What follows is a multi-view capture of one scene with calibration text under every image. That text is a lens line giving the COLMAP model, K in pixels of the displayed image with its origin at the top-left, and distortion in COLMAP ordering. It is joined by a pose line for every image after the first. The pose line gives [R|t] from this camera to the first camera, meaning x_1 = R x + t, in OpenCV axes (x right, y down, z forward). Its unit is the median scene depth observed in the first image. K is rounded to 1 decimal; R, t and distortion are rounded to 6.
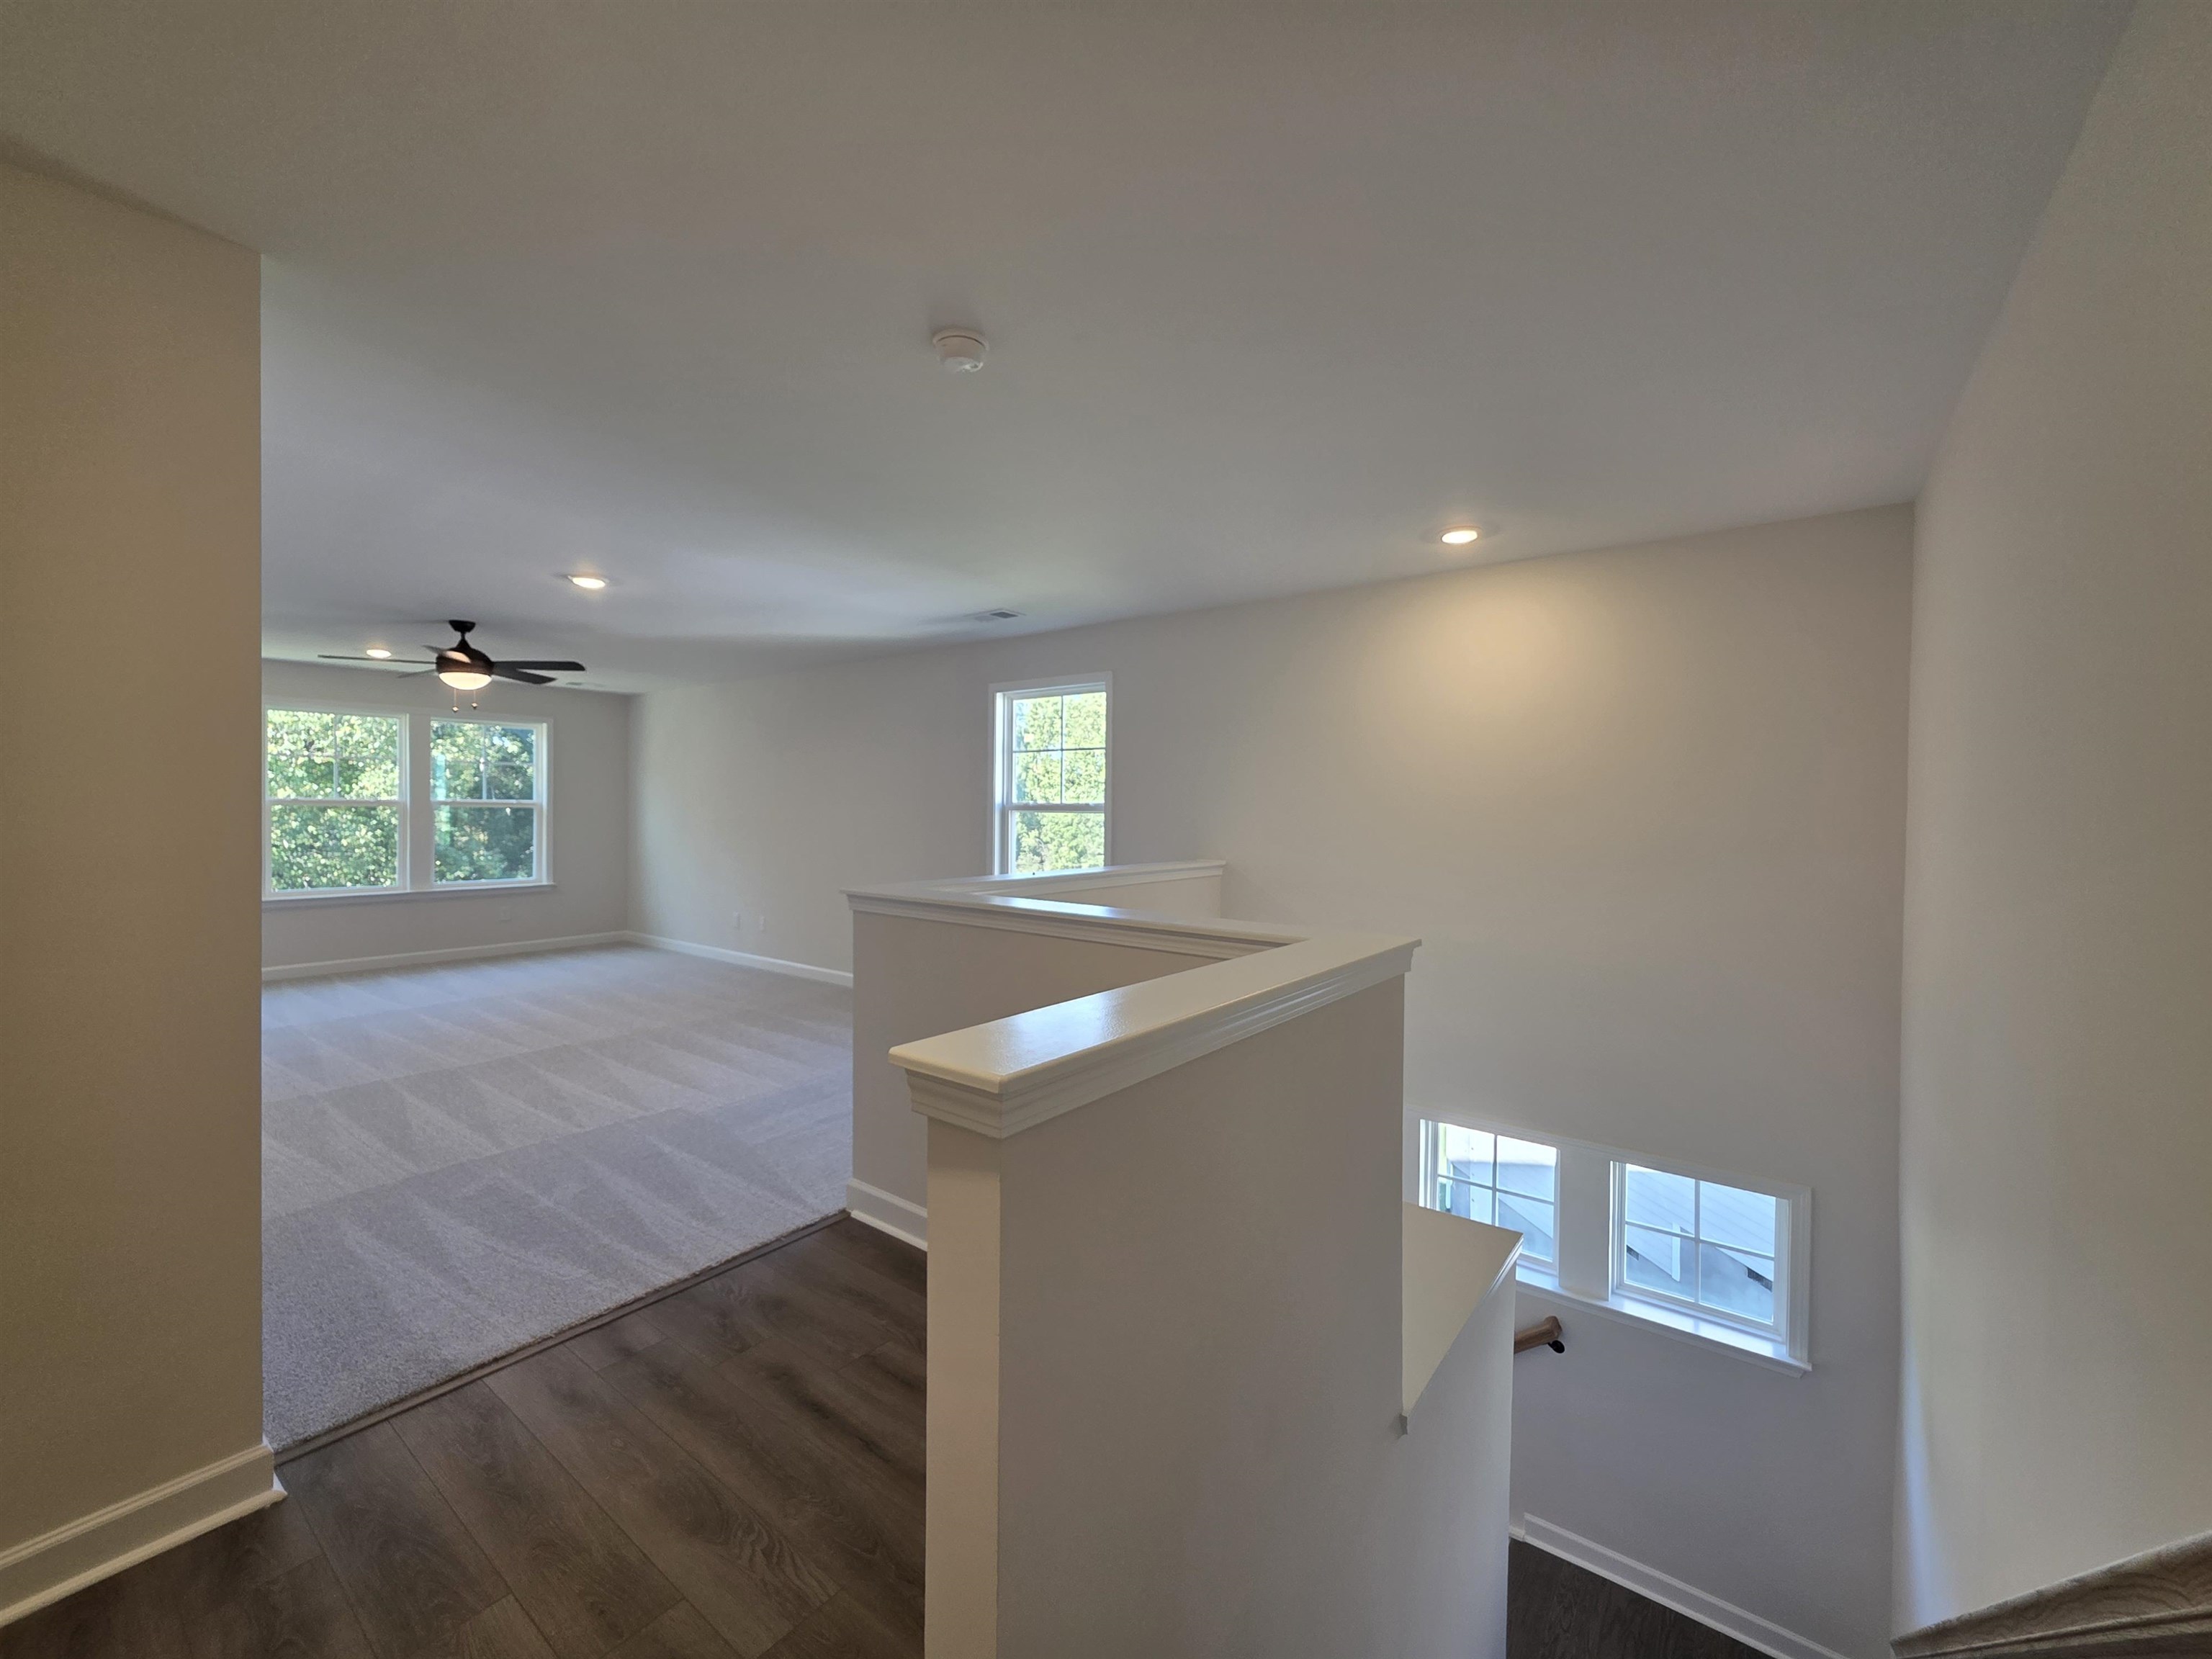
lens RADIAL K [[889.4, 0, 1097.9], [0, 889.4, 823.9], [0, 0, 1]] dist [-0.000631, -0.000009]
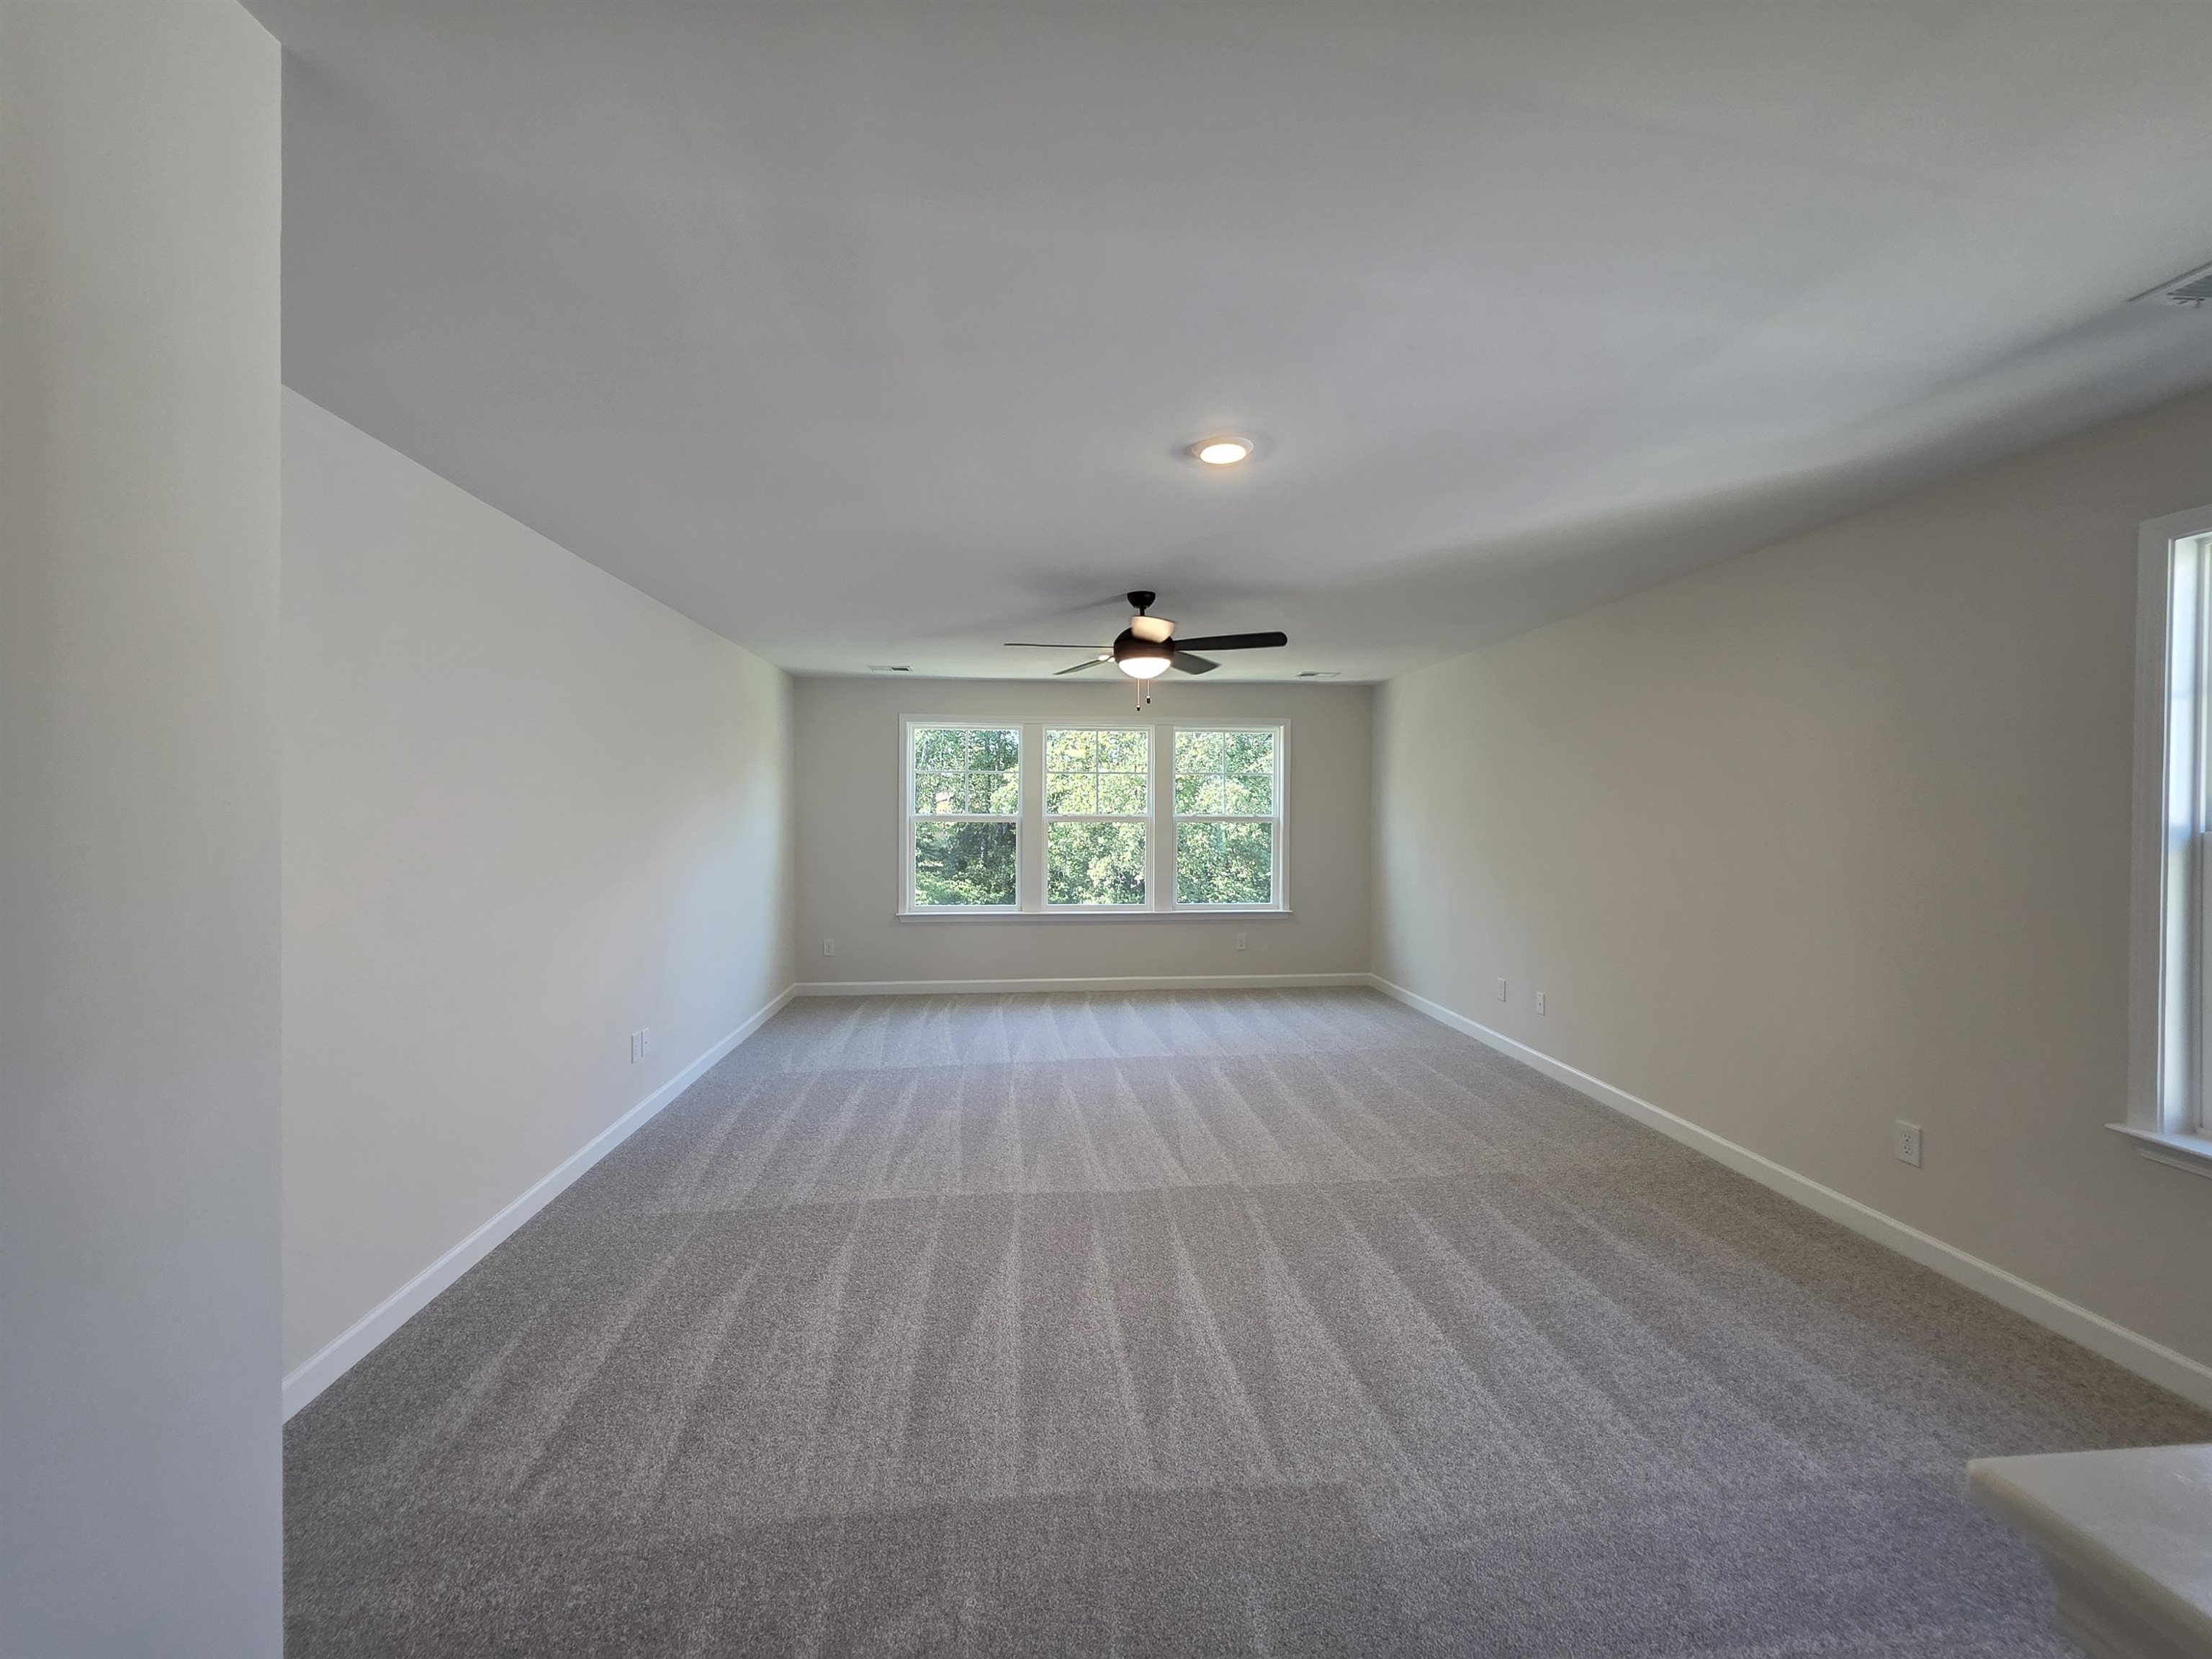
lens RADIAL K [[889.4, 0, 1097.9], [0, 889.4, 823.9], [0, 0, 1]] dist [-0.000631, -0.000009]
pose [[0.673966, 0.002597, -0.738758, -0.145404], [-0.006211, 0.999978, -0.002151, -0.021228], [0.738737, 0.006038, 0.673967, 0.404336]]
